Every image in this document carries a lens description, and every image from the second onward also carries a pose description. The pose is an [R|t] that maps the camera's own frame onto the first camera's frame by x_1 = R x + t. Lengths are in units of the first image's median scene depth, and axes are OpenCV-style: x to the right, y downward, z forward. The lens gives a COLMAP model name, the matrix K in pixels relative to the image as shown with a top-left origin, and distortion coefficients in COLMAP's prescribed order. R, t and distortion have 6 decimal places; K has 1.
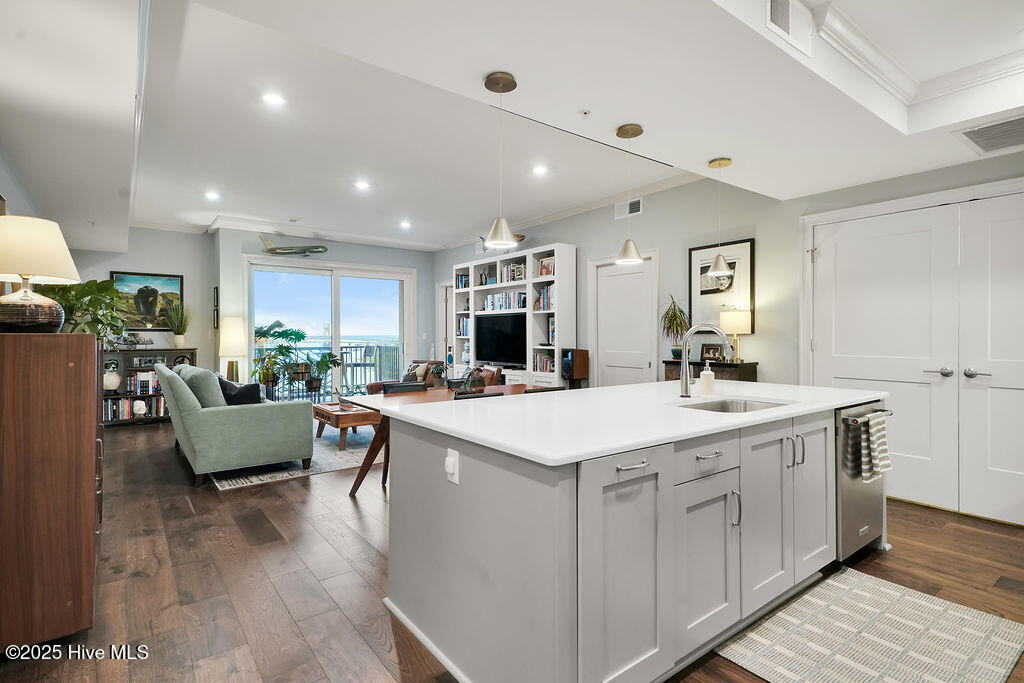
lens RADIAL K [[499.8, 0, 505.2], [0, 499.8, 336.0], [0, 0, 1]] dist [0.034847, -0.007723]
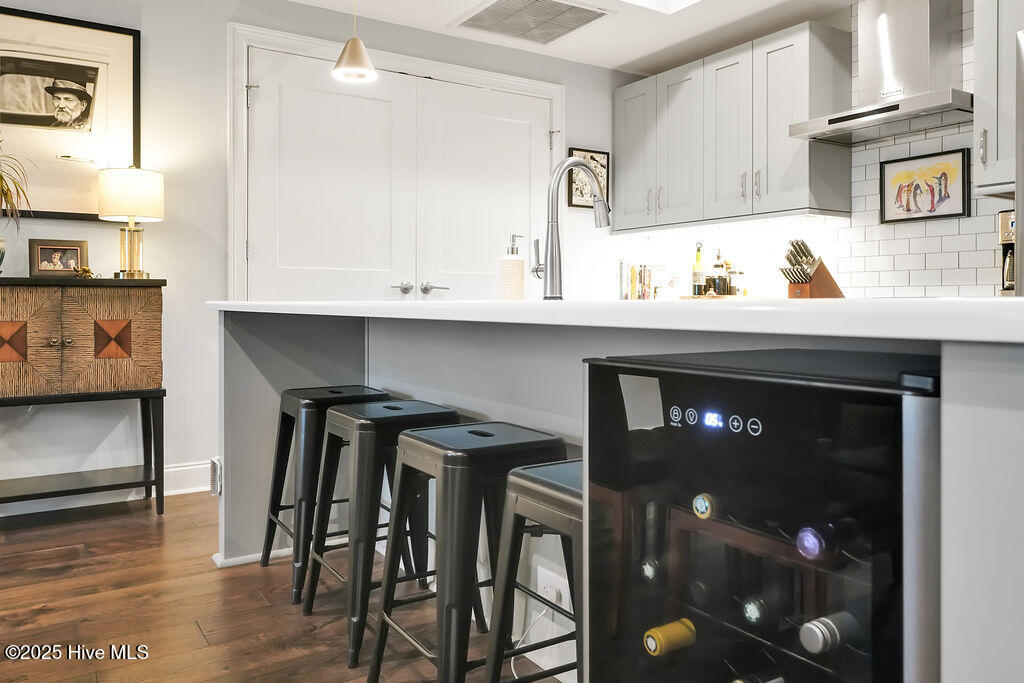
lens RADIAL K [[774.5, 0, 507.0], [0, 774.5, 302.8], [0, 0, 1]] dist [0.019423, -0.024427]
pose [[0.080827, -0.000126, 0.996728, -0.155041], [0.000216, 1.000000, 0.000109, 0.047539], [-0.996728, 0.000206, 0.080827, 0.378364]]
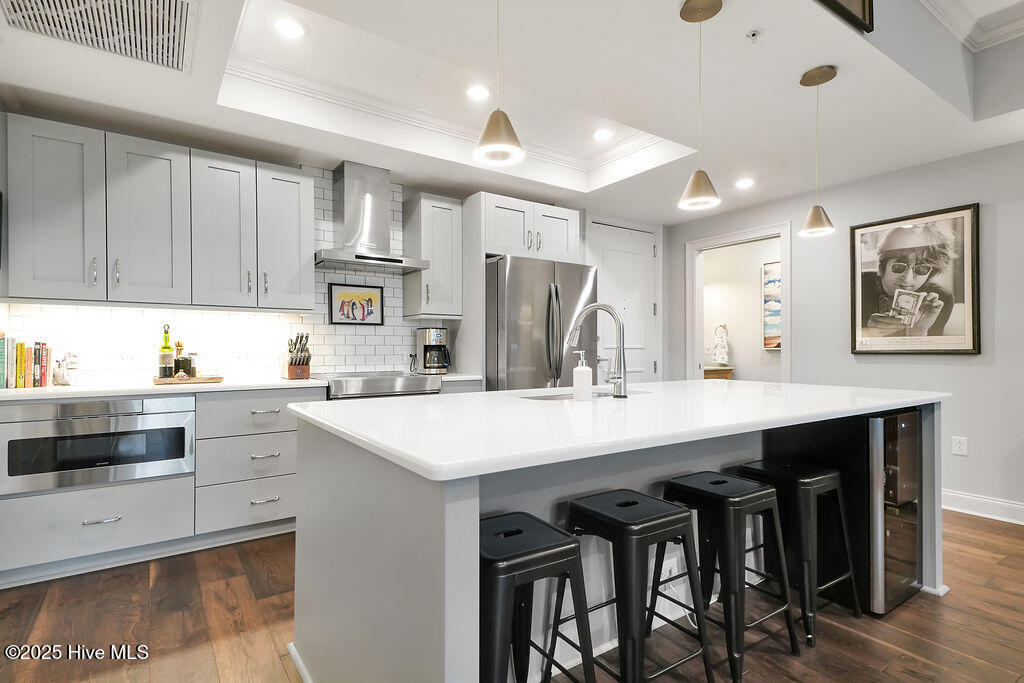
lens RADIAL K [[507.7, 0, 507.9], [0, 507.7, 348.8], [0, 0, 1]] dist [-0.004986, 0.001721]
pose [[-0.998970, 0.002501, 0.045317, 0.189780], [0.002583, 0.999995, 0.001768, 0.018244], [-0.045312, 0.001883, -0.998971, 0.675012]]
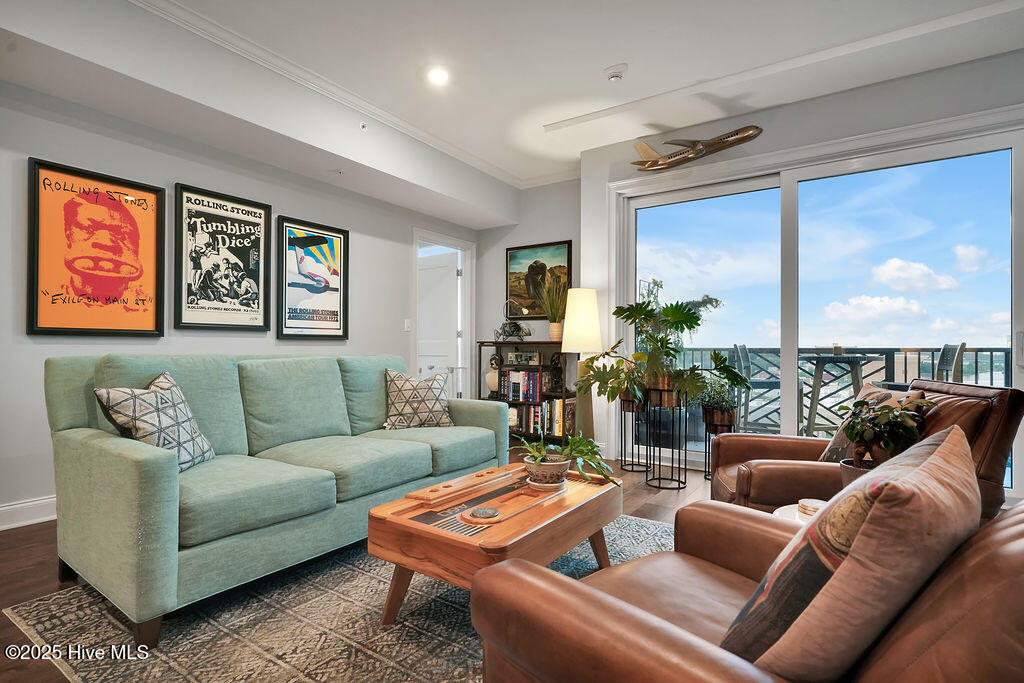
lens RADIAL K [[507.7, 0, 504.4], [0, 507.7, 348.4], [0, 0, 1]] dist [-0.004986, 0.001721]
pose [[0.315382, 0.006449, -0.948943, 0.014921], [-0.009037, 0.999952, 0.003792, 0.033395], [0.948922, 0.007379, 0.315425, 0.739009]]
